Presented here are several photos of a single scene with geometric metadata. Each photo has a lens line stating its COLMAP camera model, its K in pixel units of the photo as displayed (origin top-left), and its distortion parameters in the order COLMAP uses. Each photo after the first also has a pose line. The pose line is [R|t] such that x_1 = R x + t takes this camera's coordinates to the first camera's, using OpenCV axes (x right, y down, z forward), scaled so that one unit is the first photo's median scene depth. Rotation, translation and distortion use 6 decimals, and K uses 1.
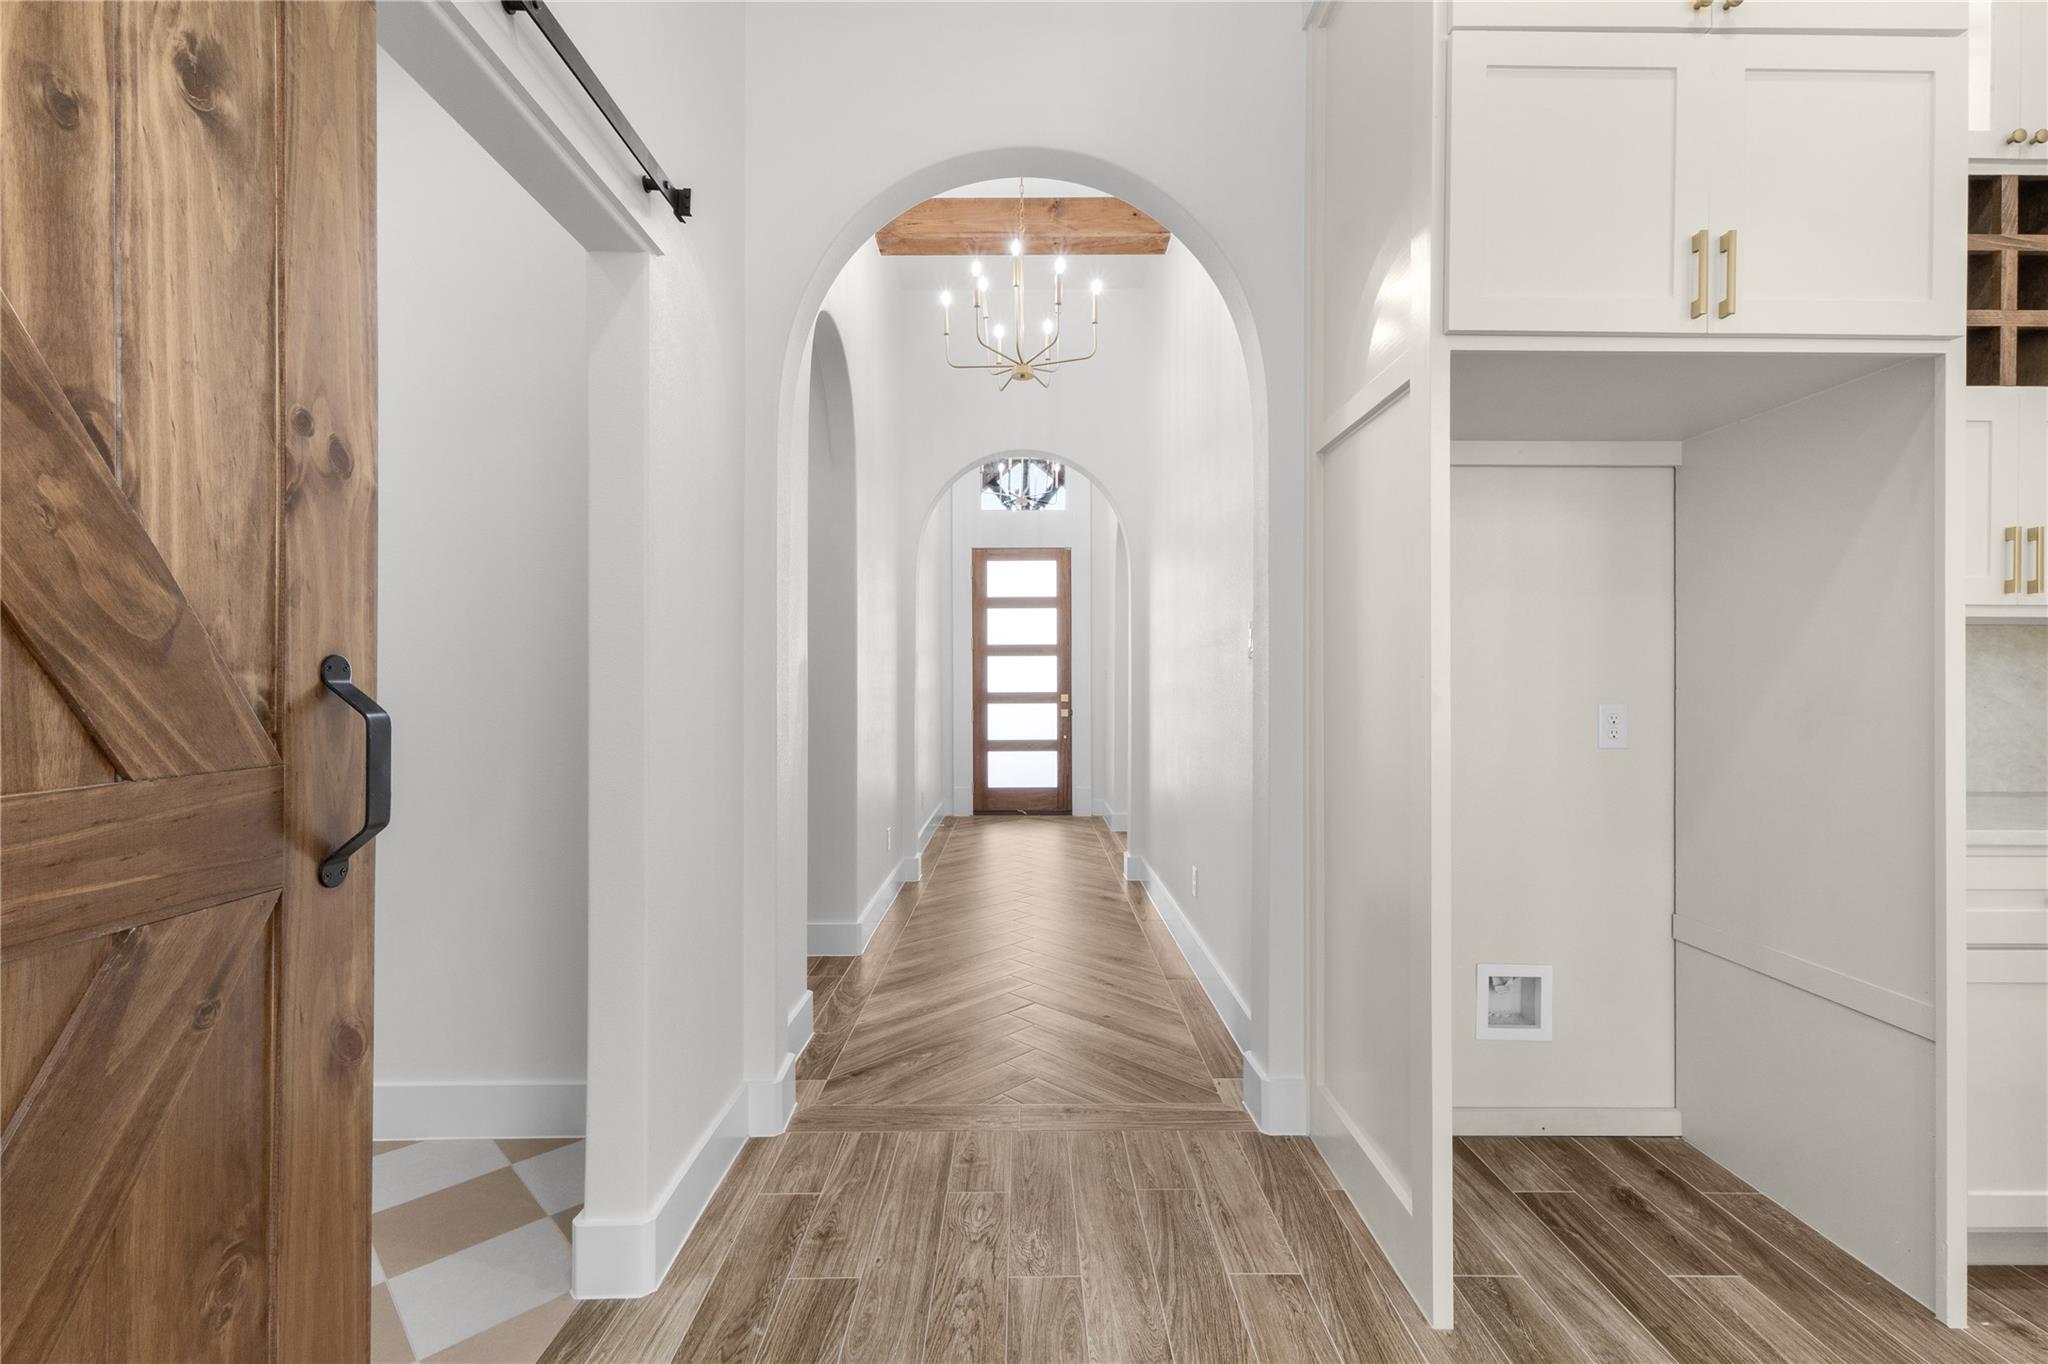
lens RADIAL K [[875.8, 0, 1024.0], [0, 875.8, 682.0], [0, 0, 1]] dist [0.003157, 0.000236]
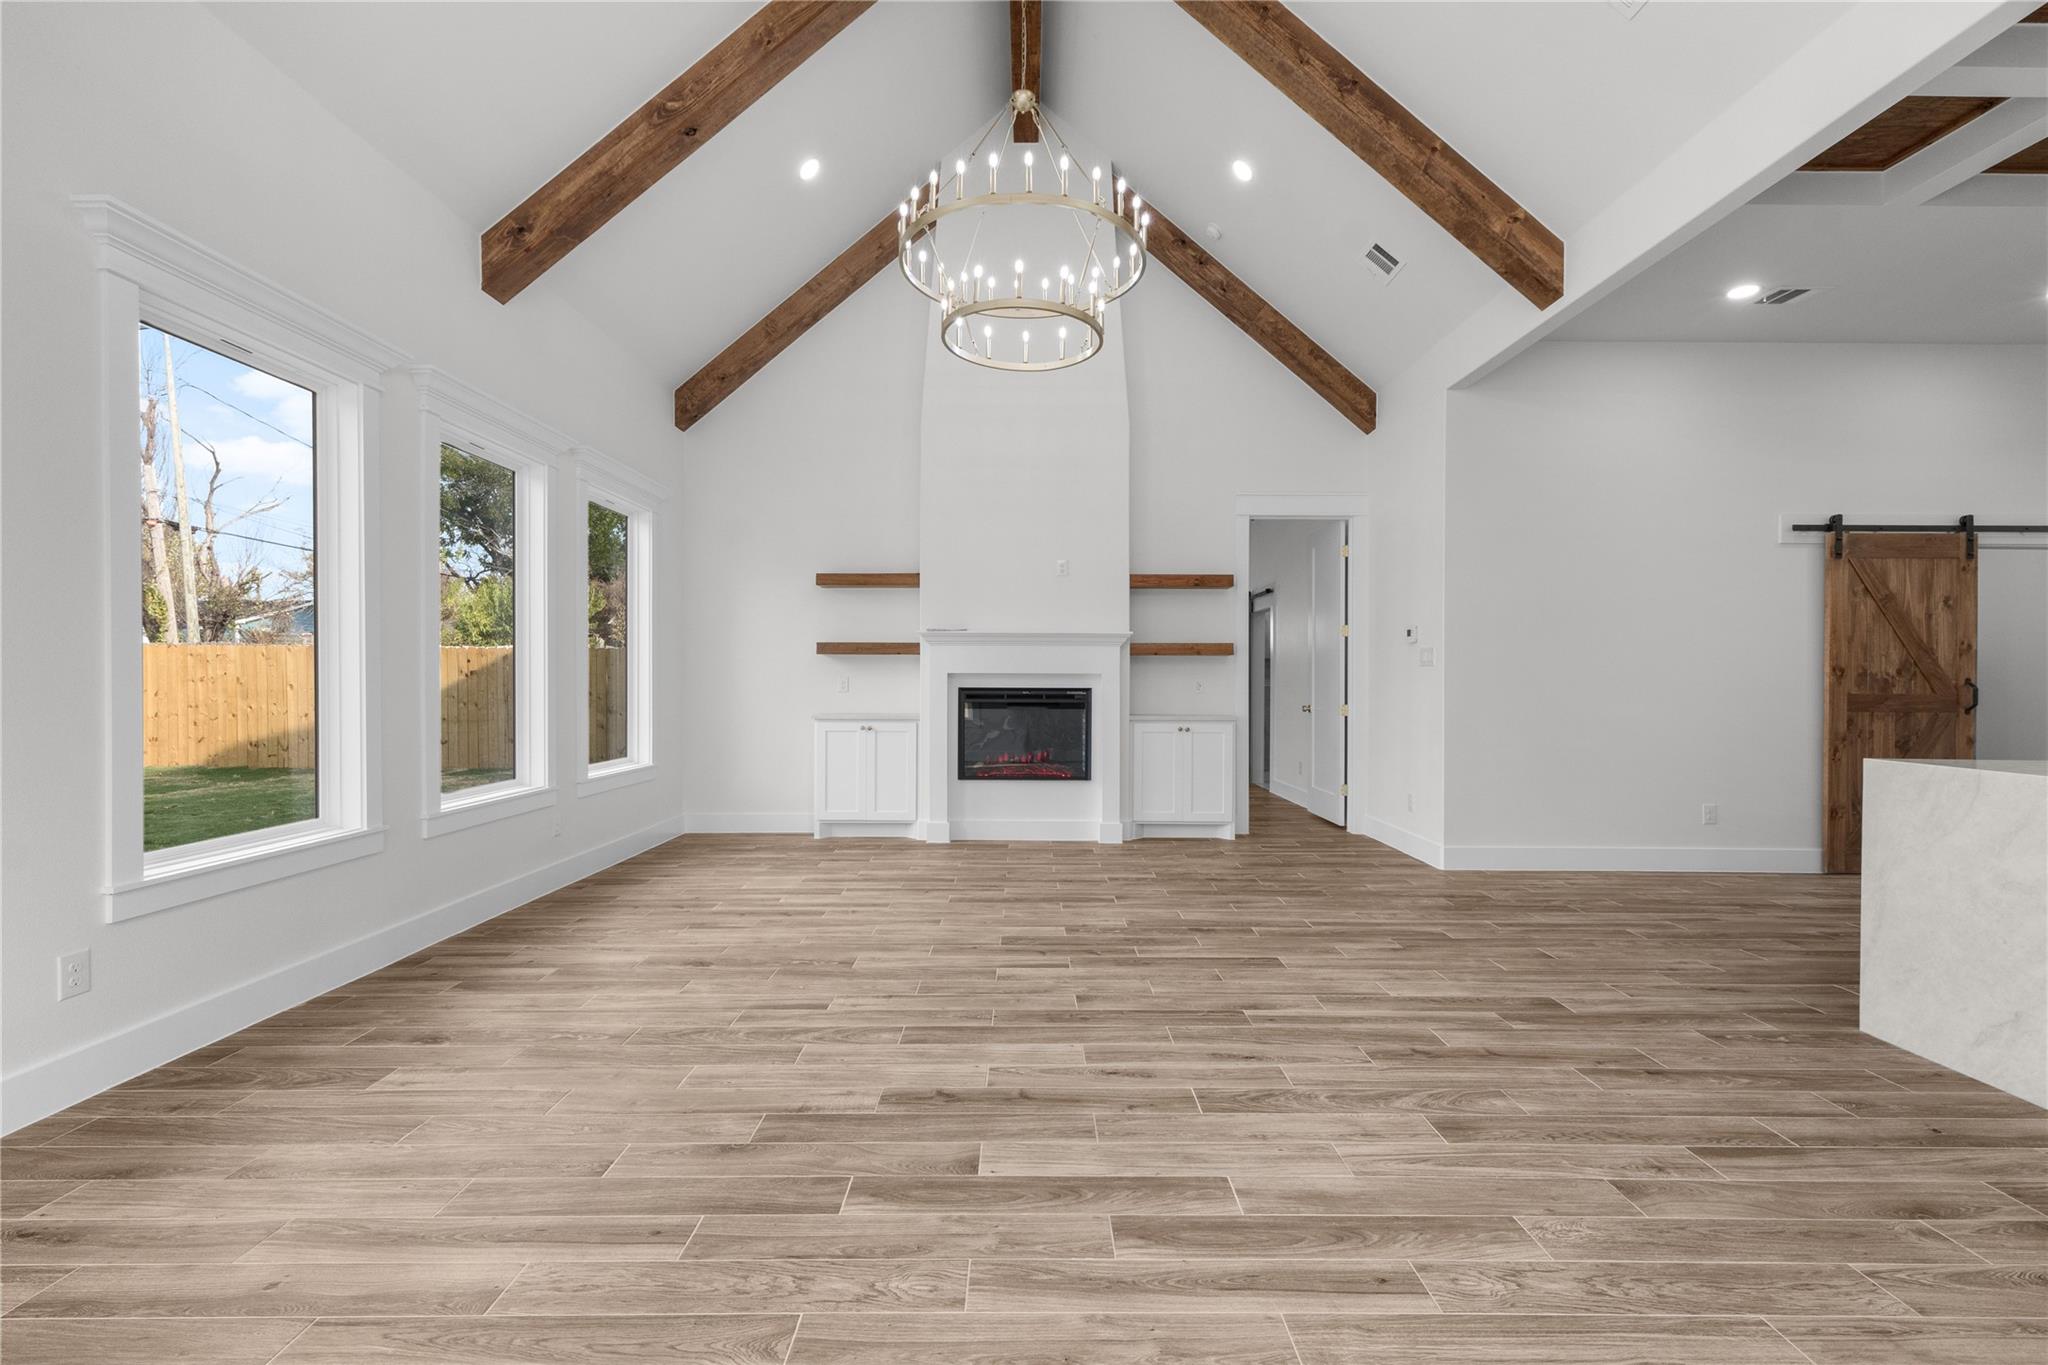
lens RADIAL K [[875.8, 0, 1024.0], [0, 875.8, 682.5], [0, 0, 1]] dist [0.003157, 0.000236]
pose [[0.015138, 0.001987, -0.999883, 5.622435], [0.001262, 0.999997, 0.002006, -0.021532], [0.999885, -0.001292, 0.015135, -6.091012]]
